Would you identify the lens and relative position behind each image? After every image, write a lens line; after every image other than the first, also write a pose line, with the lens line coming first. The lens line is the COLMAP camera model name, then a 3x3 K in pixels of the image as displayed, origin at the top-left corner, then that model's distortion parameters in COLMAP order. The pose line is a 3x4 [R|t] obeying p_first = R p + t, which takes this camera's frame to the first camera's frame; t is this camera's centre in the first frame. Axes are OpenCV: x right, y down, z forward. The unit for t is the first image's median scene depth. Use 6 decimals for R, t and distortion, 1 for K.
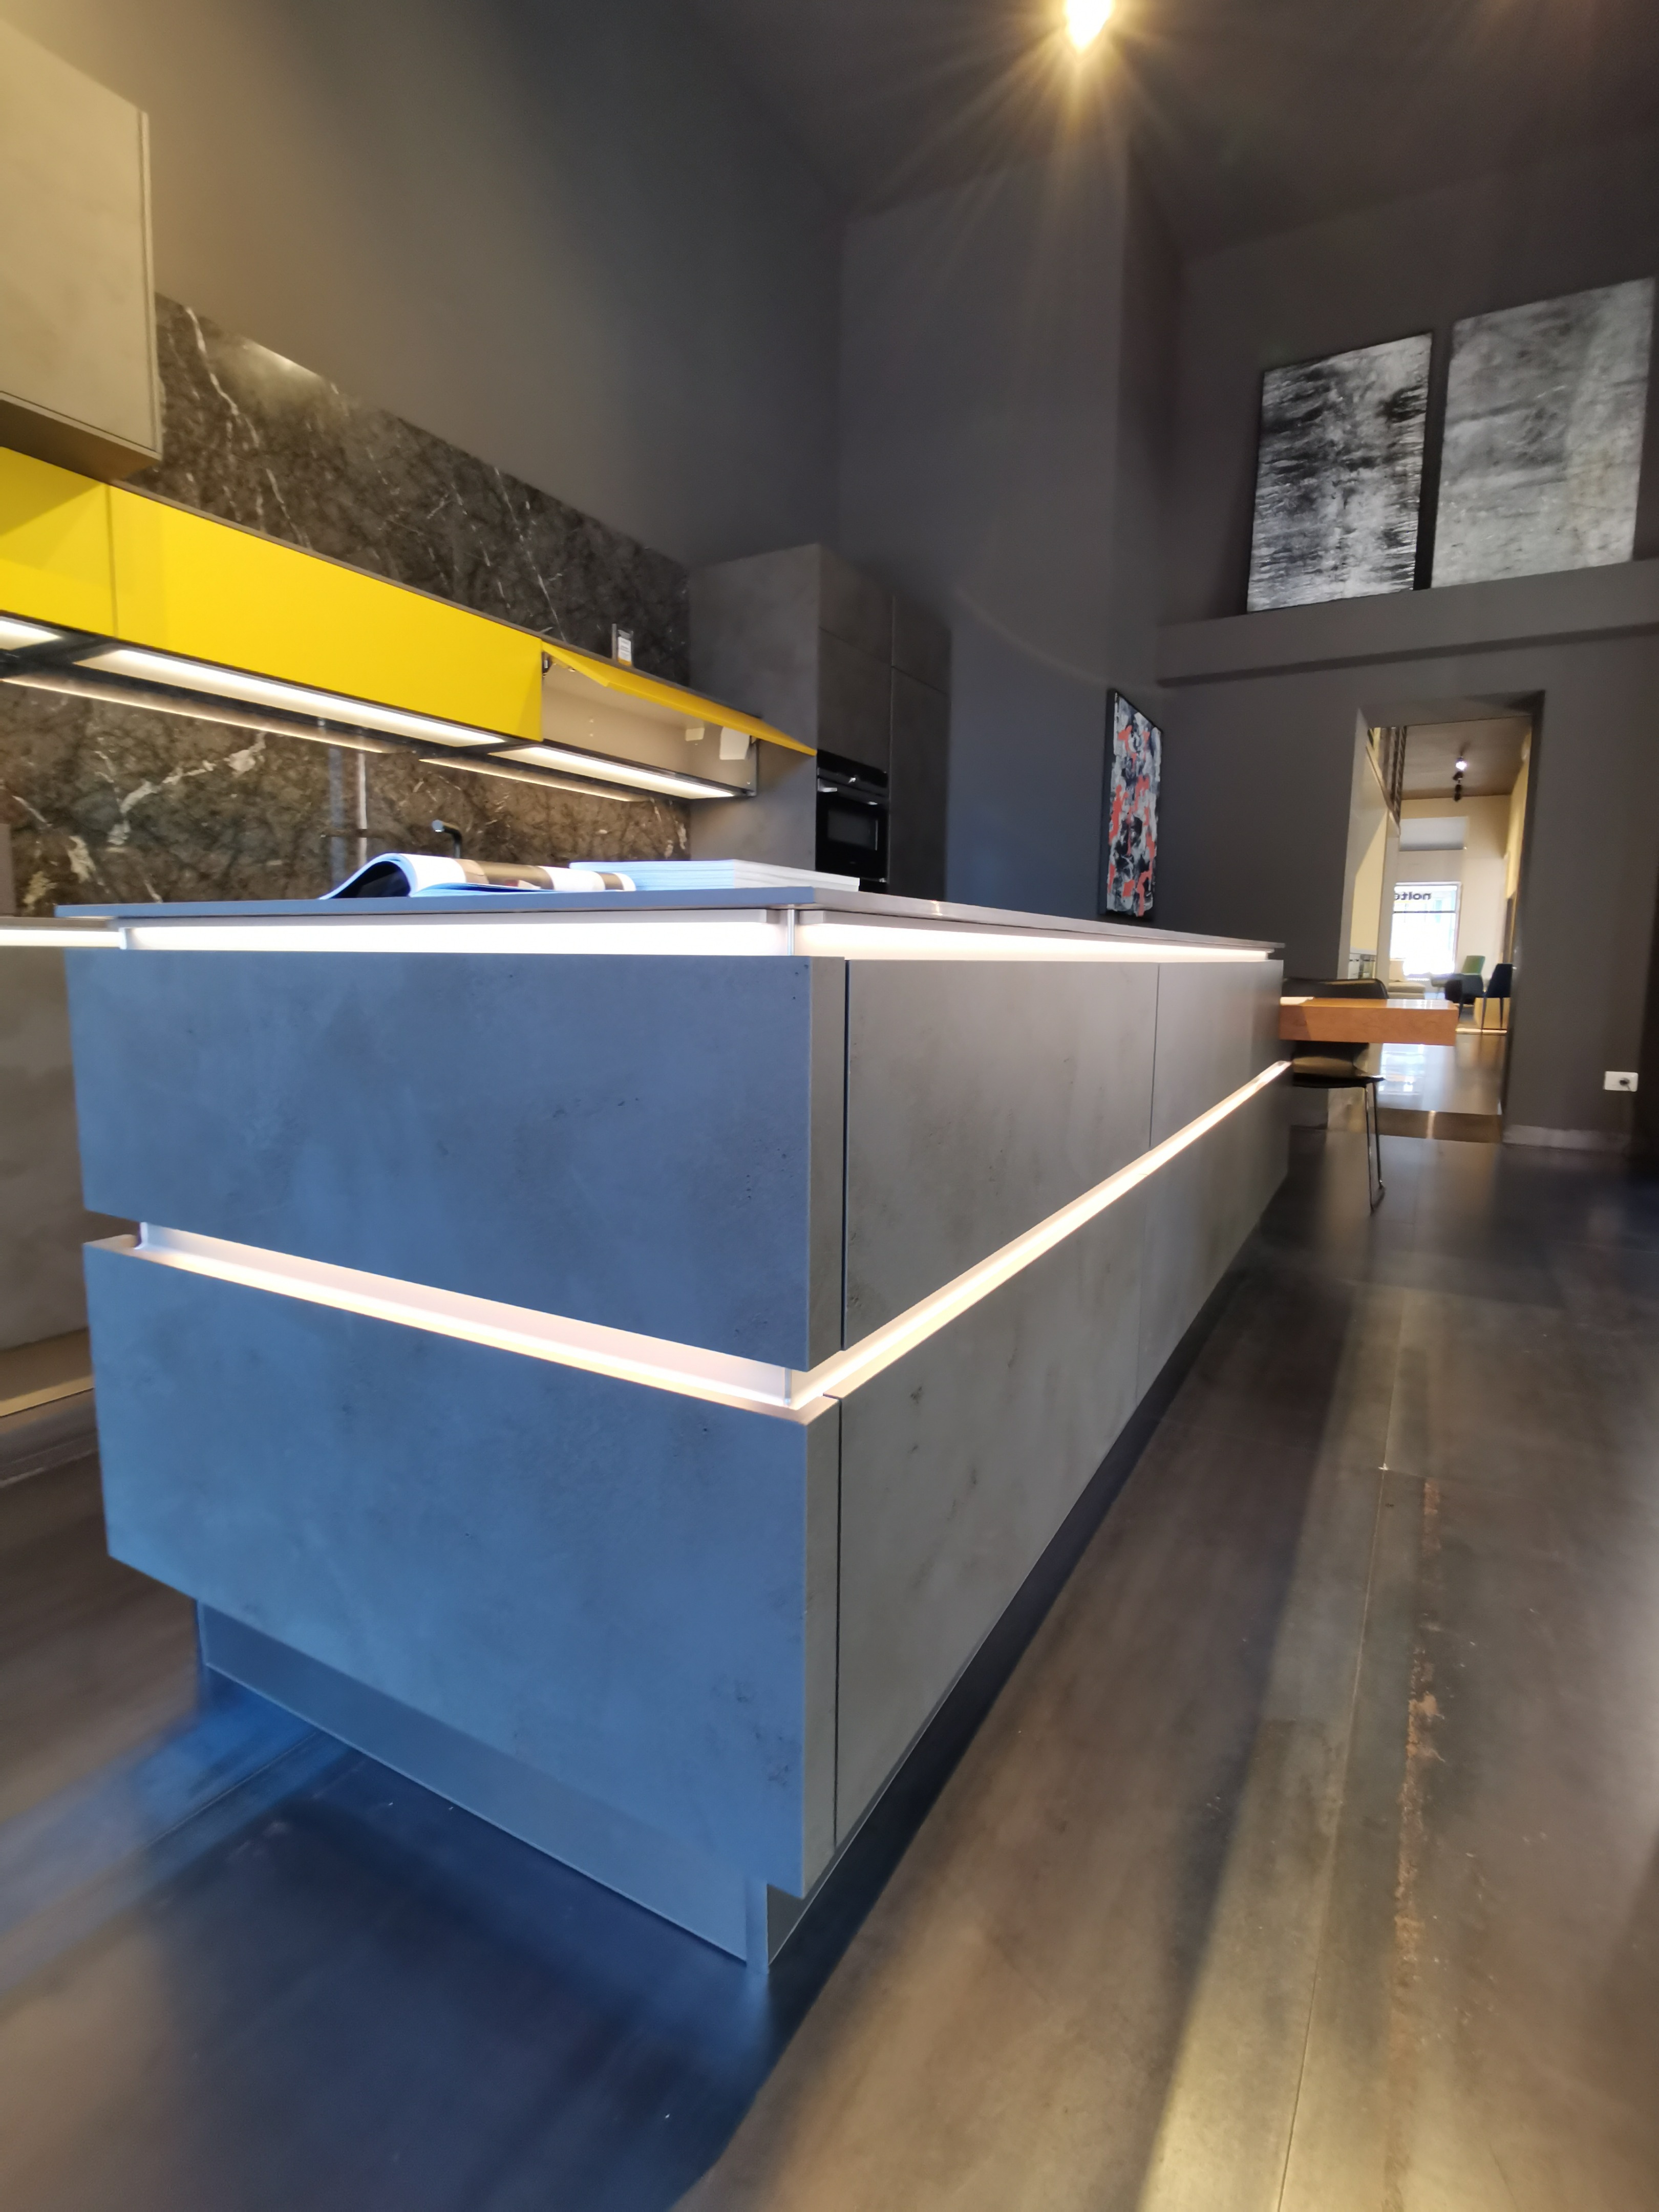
lens RADIAL K [[1069.1, 0, 835.6], [0, 1069.1, 1103.1], [0, 0, 1]] dist [-0.010528, -0.001971]
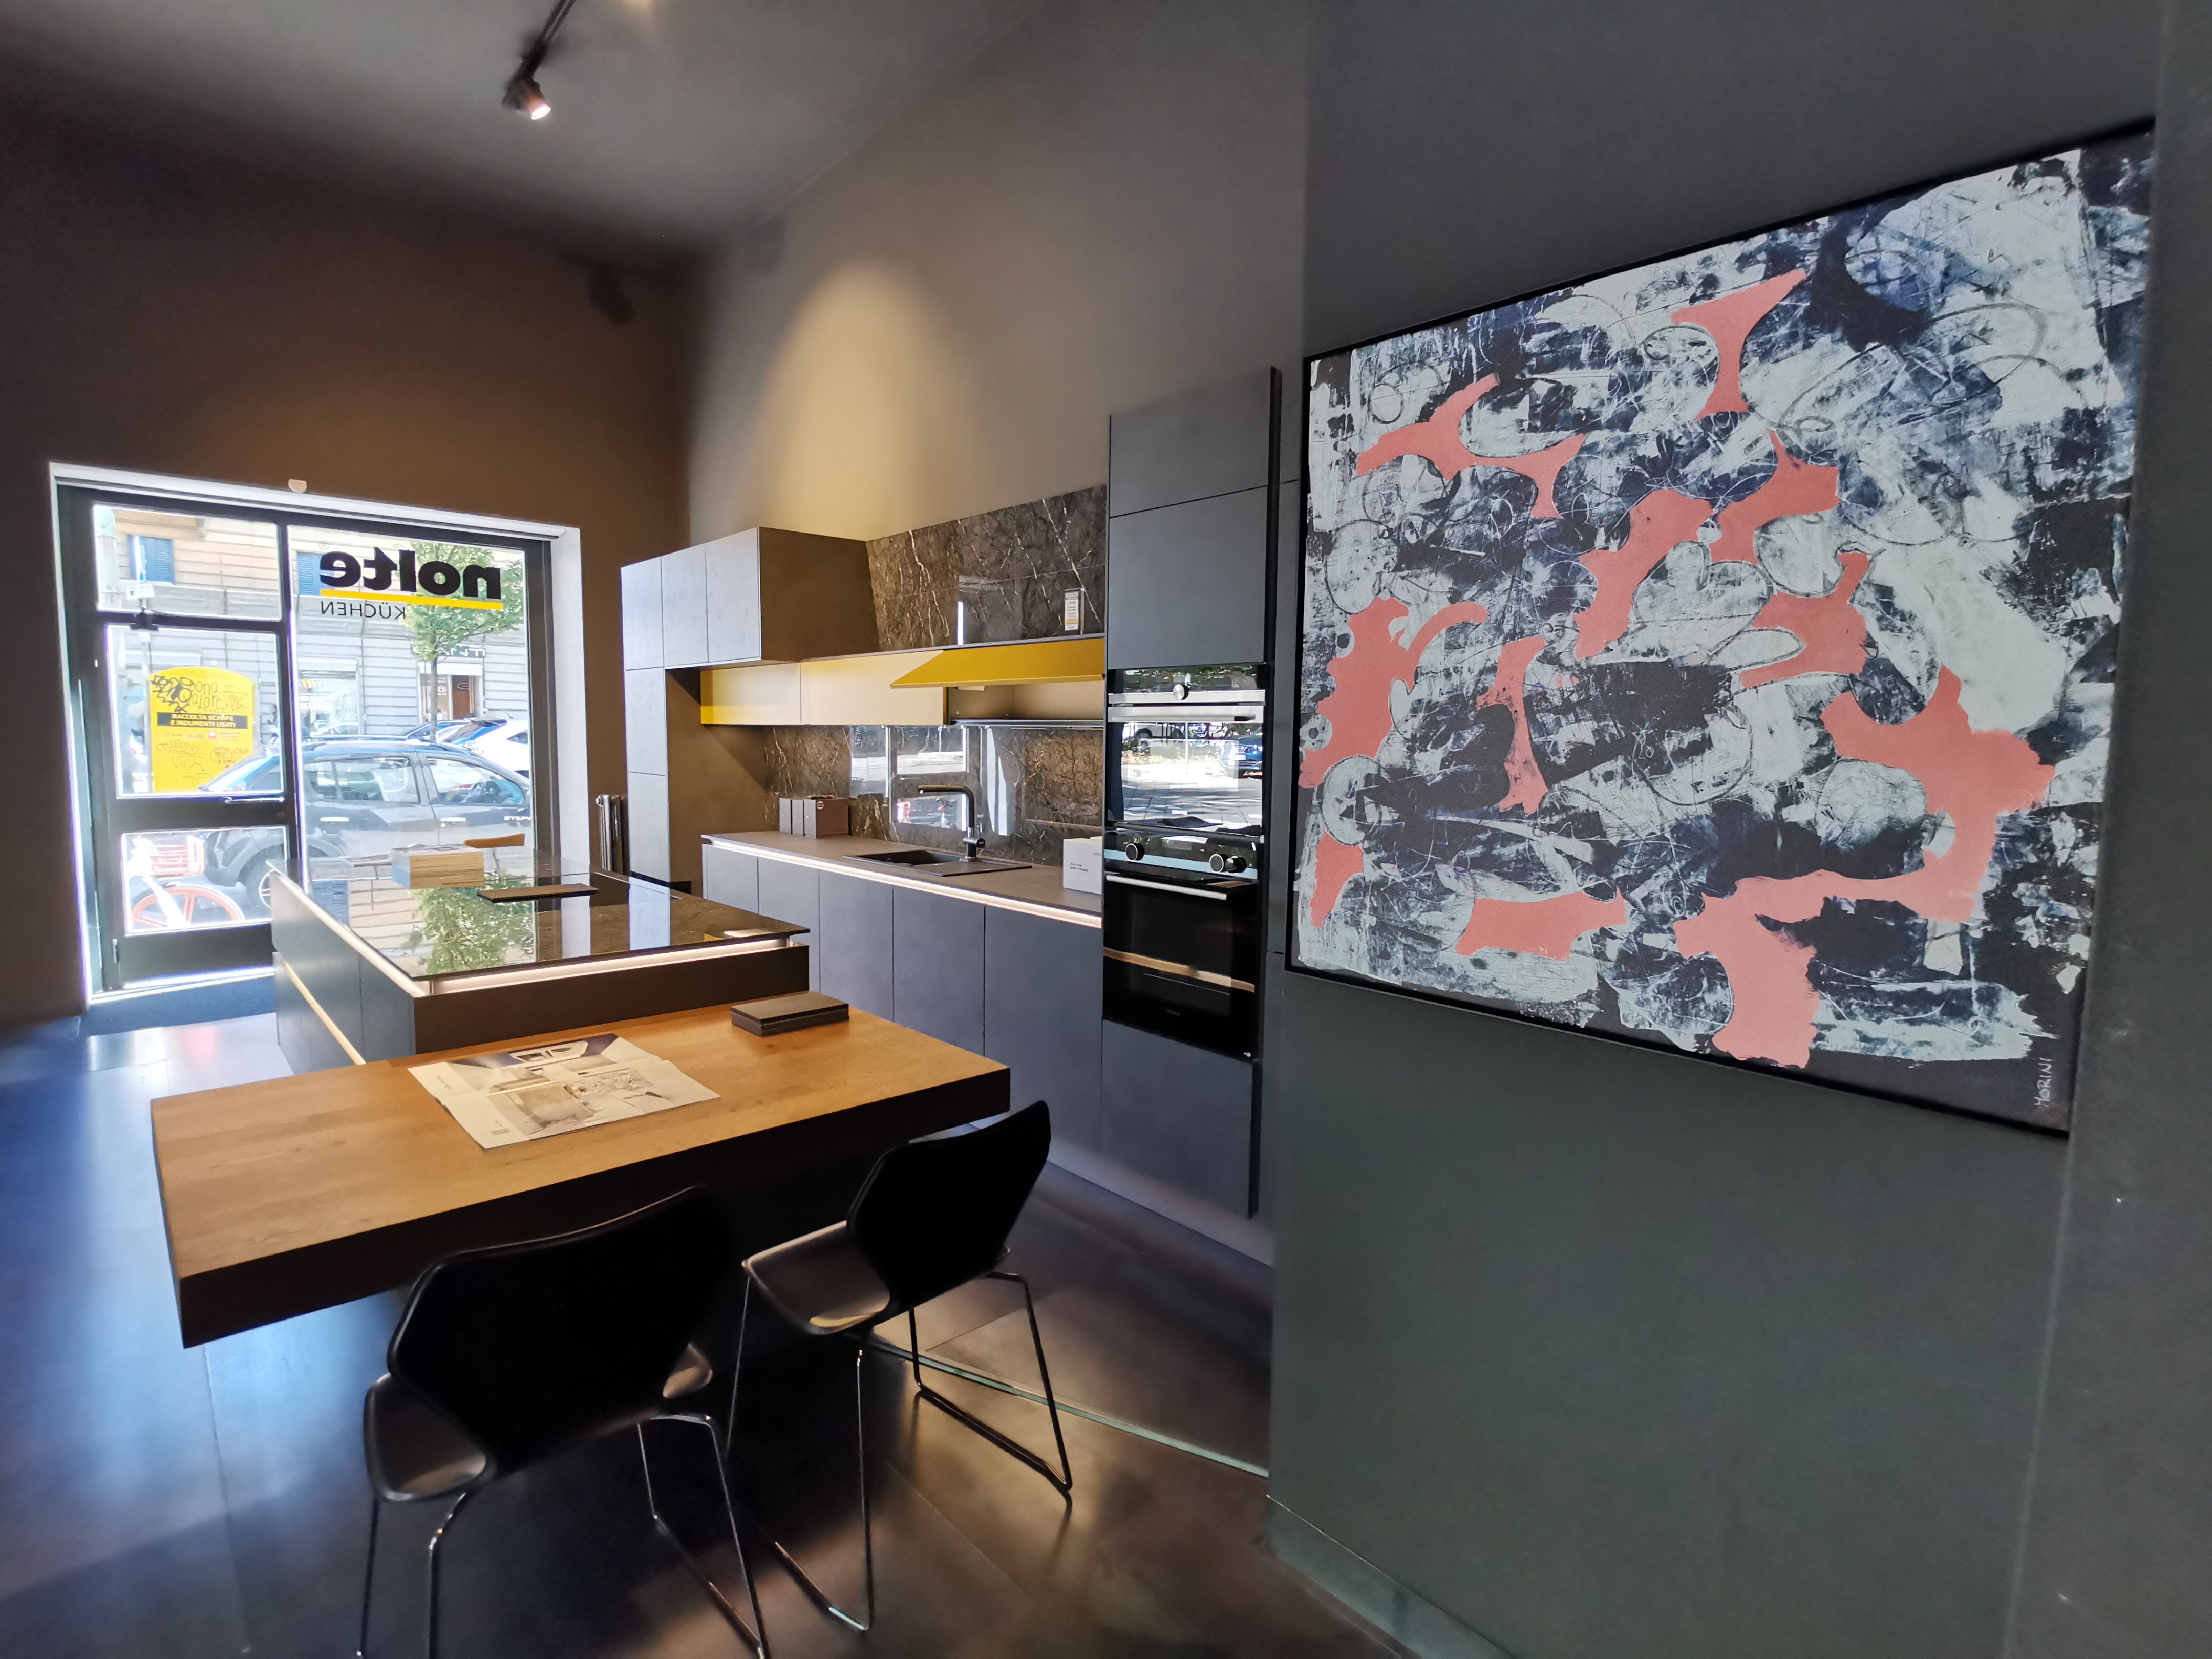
lens RADIAL K [[1069.1, 0, 1104.2], [0, 1069.1, 826.4], [0, 0, 1]] dist [-0.010528, -0.001971]
pose [[-0.293612, 0.066981, -0.953575, 0.861513], [-0.142251, 0.983374, 0.112874, -0.358716], [0.945281, 0.168788, -0.279202, 1.441160]]
